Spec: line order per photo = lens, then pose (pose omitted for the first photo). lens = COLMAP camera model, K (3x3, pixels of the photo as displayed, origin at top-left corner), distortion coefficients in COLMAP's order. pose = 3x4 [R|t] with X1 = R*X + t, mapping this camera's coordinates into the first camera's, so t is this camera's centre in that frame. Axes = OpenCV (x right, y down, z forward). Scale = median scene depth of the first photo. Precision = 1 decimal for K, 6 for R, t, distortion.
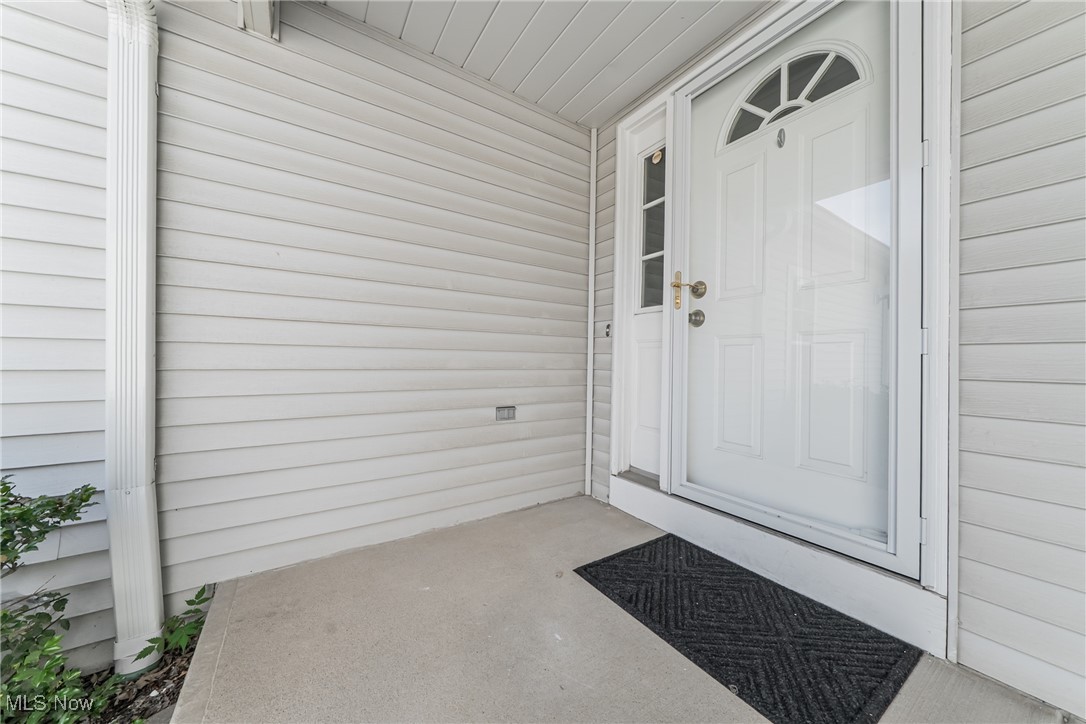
lens RADIAL K [[375.3, 0, 544.0], [0, 375.3, 362.0], [0, 0, 1]] dist [0.000242, -0.000544]
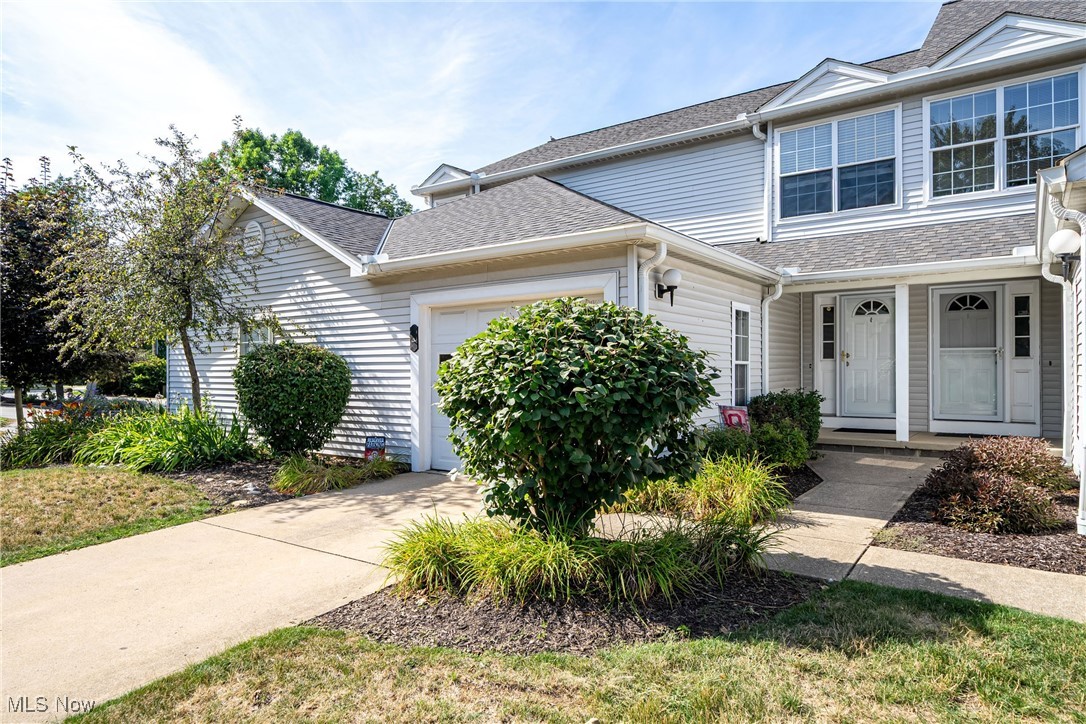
lens RADIAL K [[678.1, 0, 542.4], [0, 678.1, 365.0], [0, 0, 1]] dist [0.000992, 0.000115]
pose [[0.935621, -0.005002, 0.352969, -4.107232], [0.008356, 0.999933, -0.007981, -0.077965], [-0.352906, 0.010417, 0.935601, -3.561721]]
